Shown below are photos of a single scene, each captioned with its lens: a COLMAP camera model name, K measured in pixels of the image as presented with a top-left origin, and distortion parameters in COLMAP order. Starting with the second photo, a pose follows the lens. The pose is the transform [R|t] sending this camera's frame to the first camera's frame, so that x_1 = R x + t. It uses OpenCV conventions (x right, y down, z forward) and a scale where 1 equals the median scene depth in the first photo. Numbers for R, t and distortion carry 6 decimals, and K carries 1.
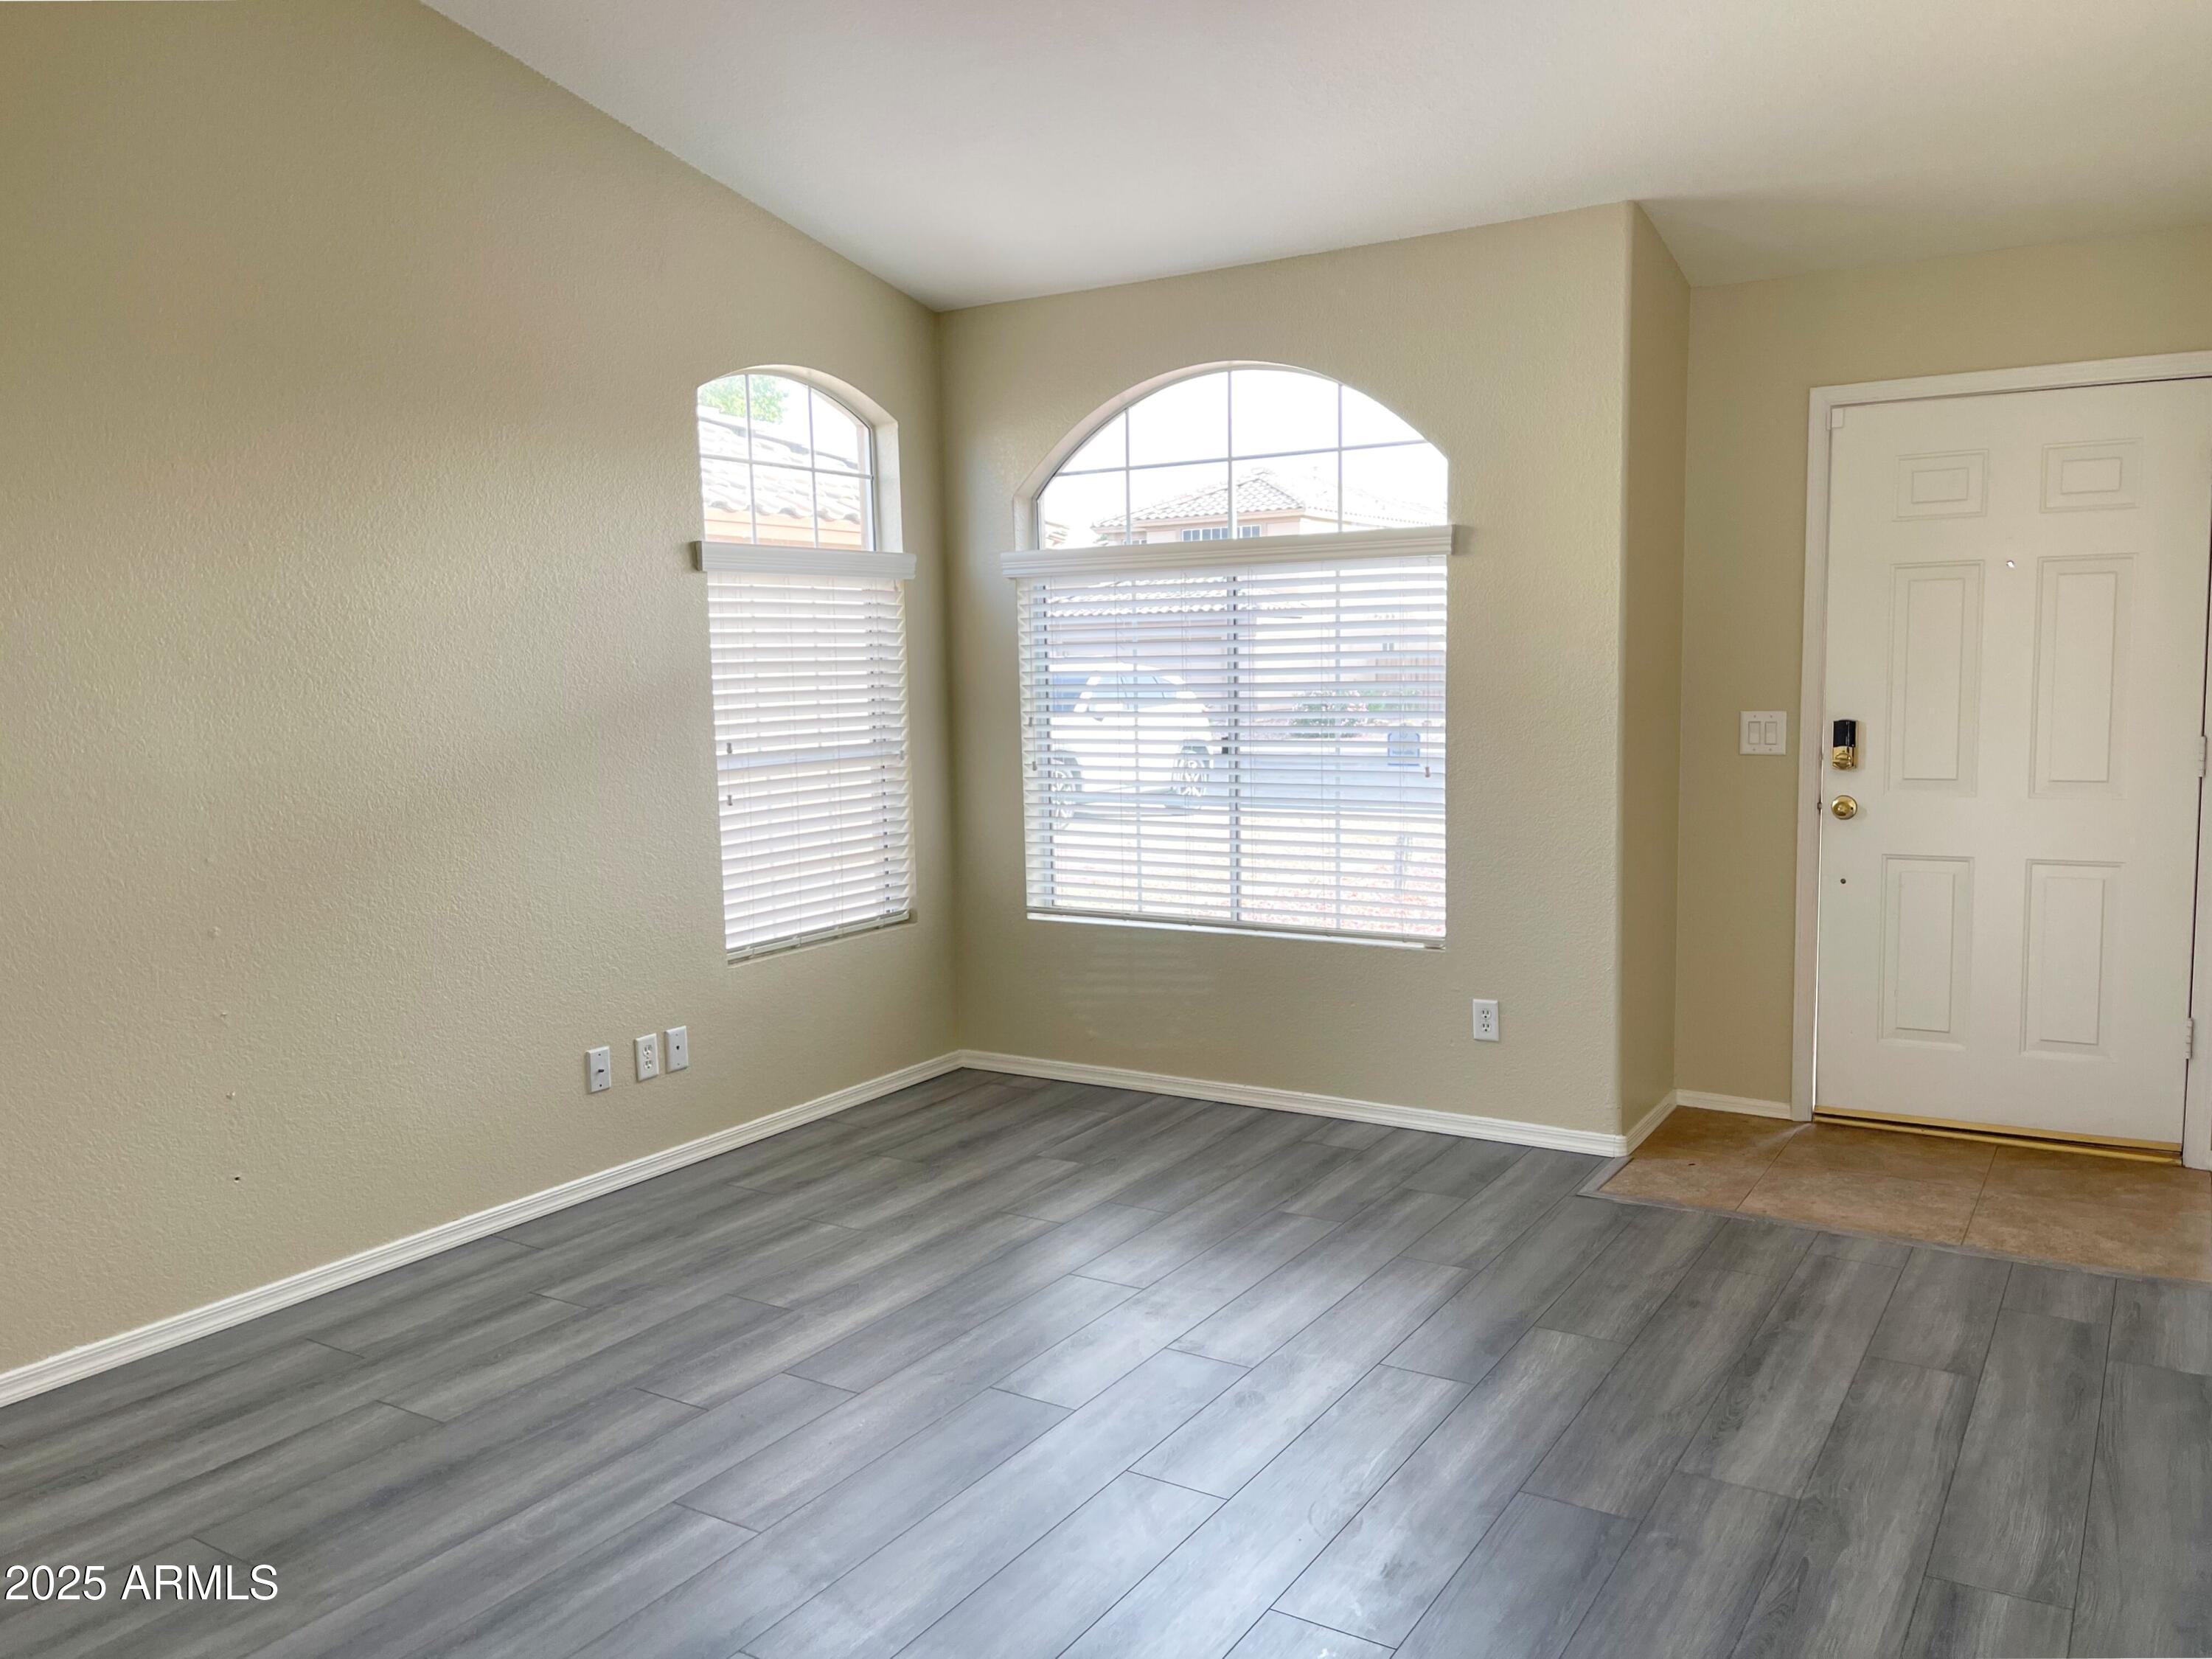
lens RADIAL K [[1695.2, 0, 1117.3], [0, 1695.2, 833.6], [0, 0, 1]] dist [0.051361, -0.047706]
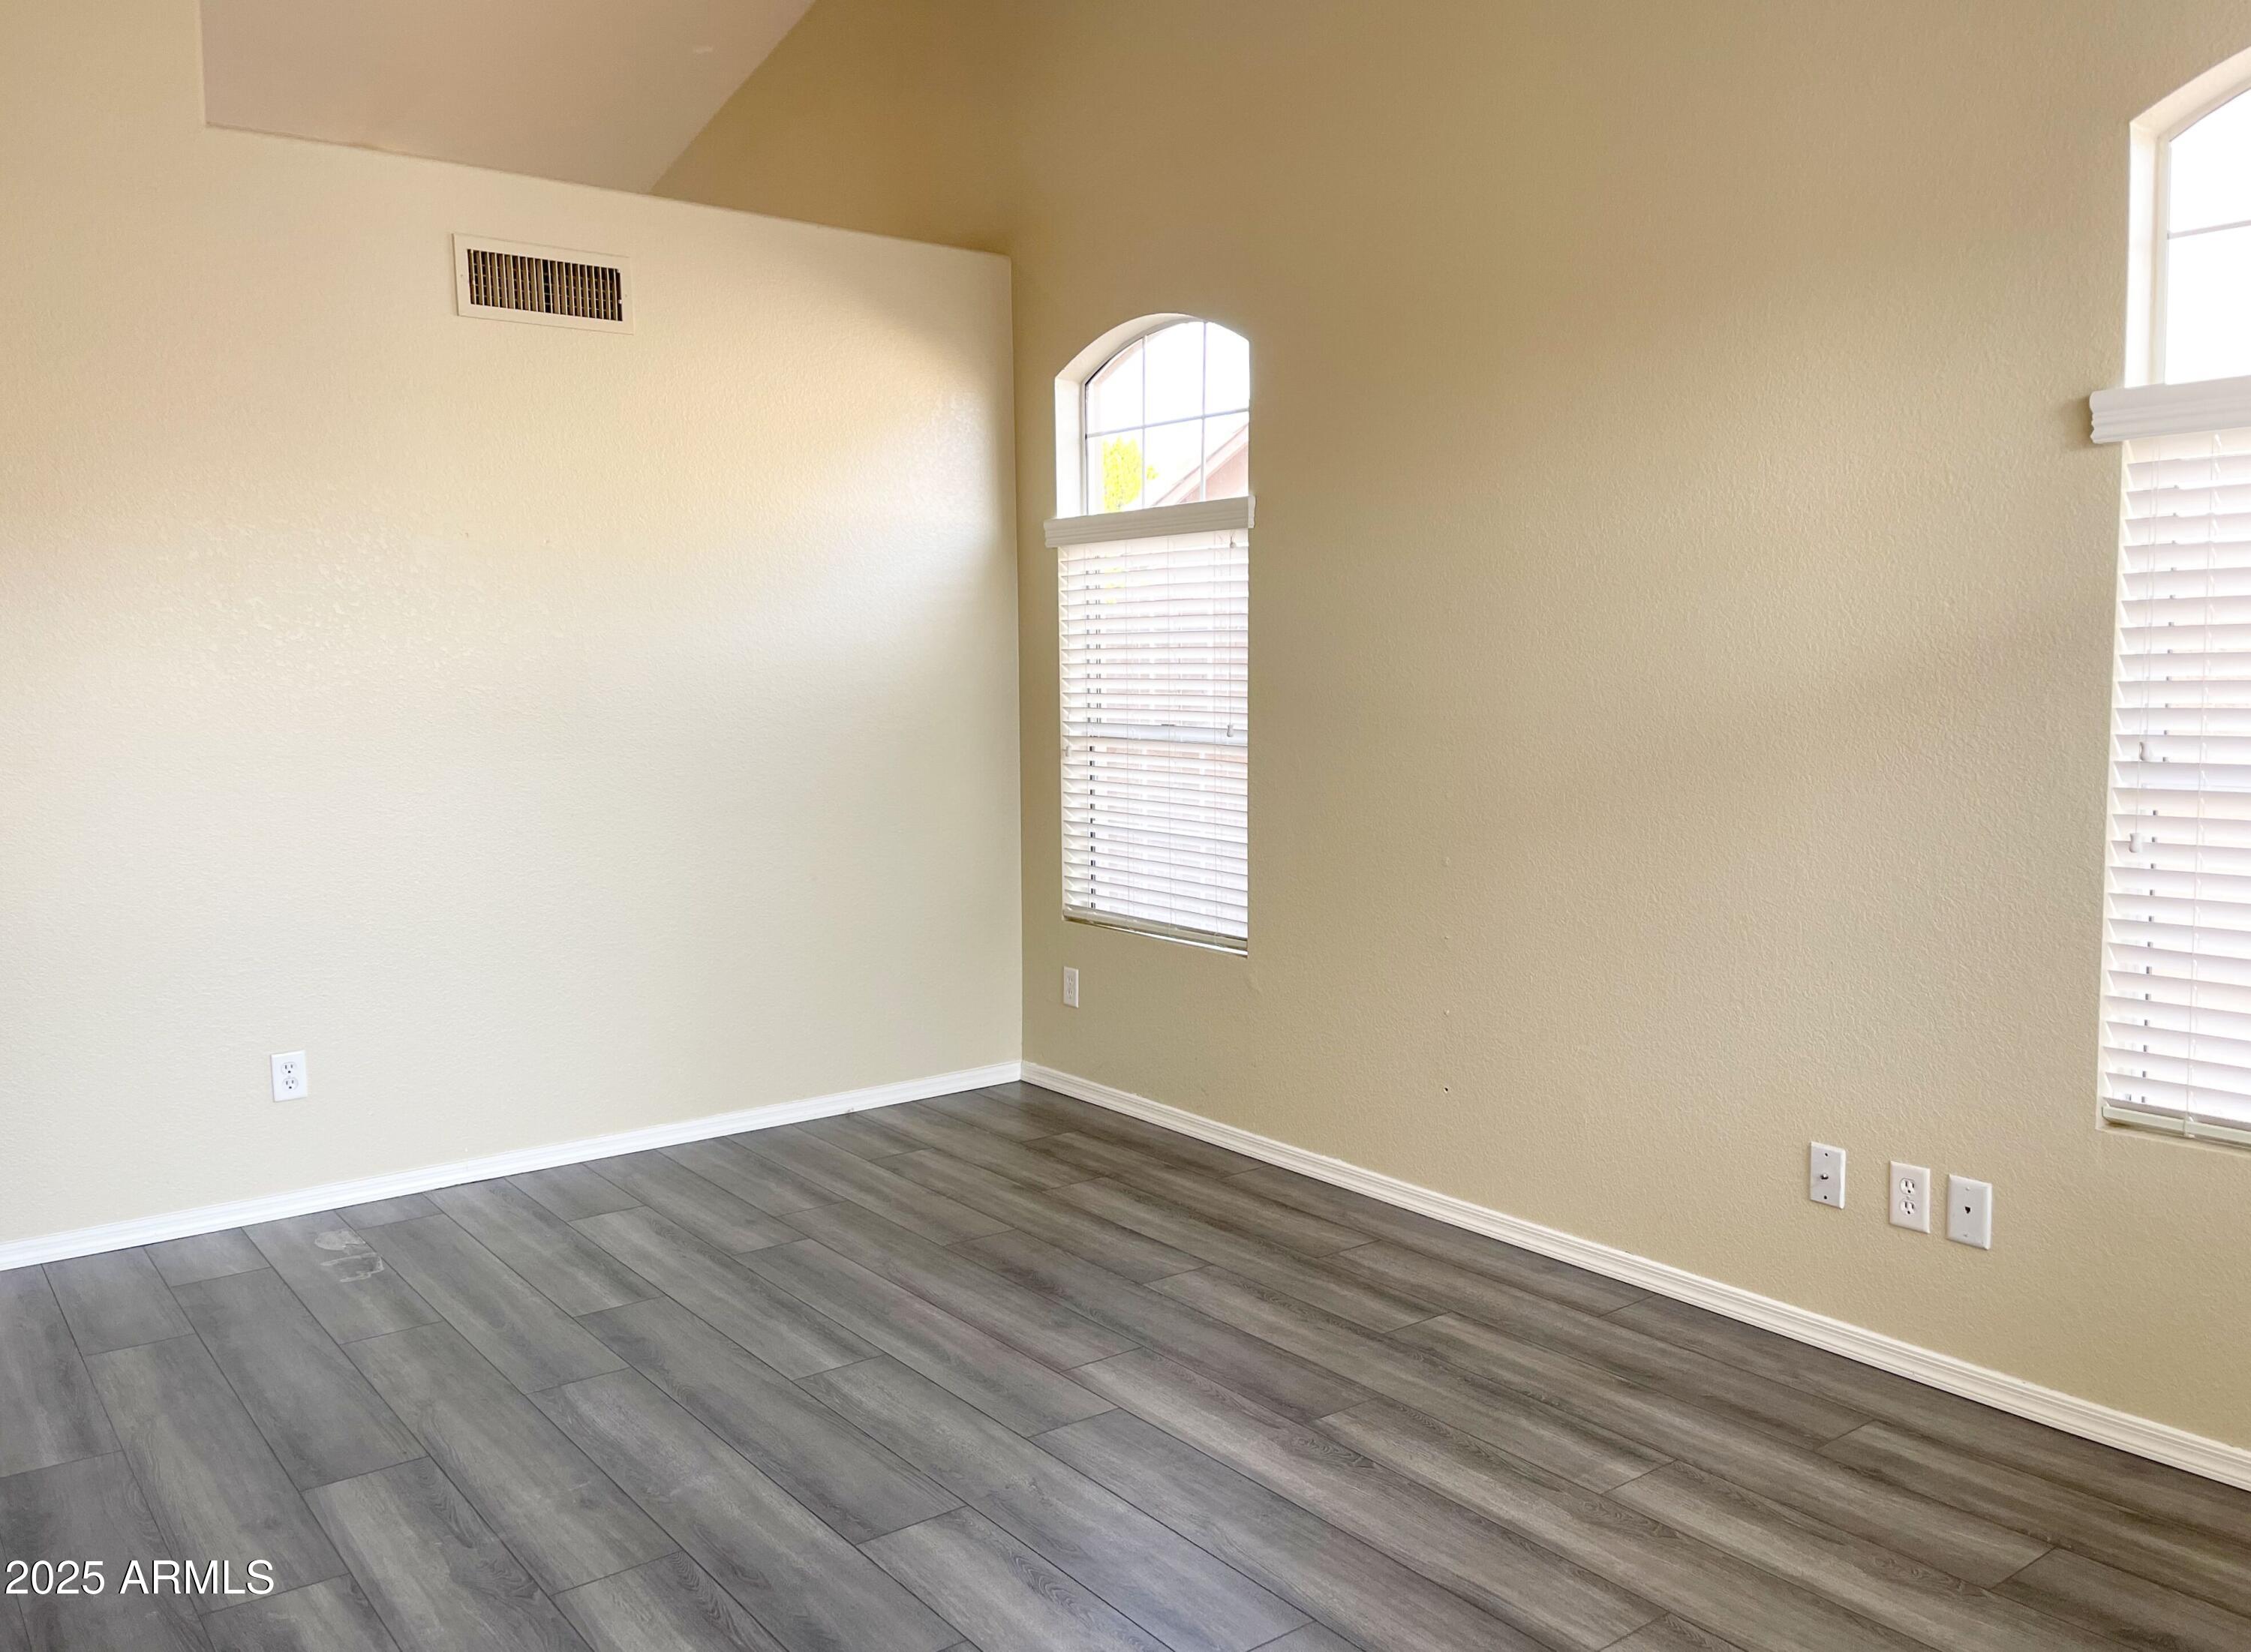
lens RADIAL K [[1725.0, 0, 1142.8], [0, 1725.0, 818.4], [0, 0, 1]] dist [0.051361, -0.047706]
pose [[-0.342287, 0.102607, -0.933976, 0.521061], [-0.085202, 0.986535, 0.139607, -0.098182], [0.935724, 0.127362, -0.328936, 1.077246]]
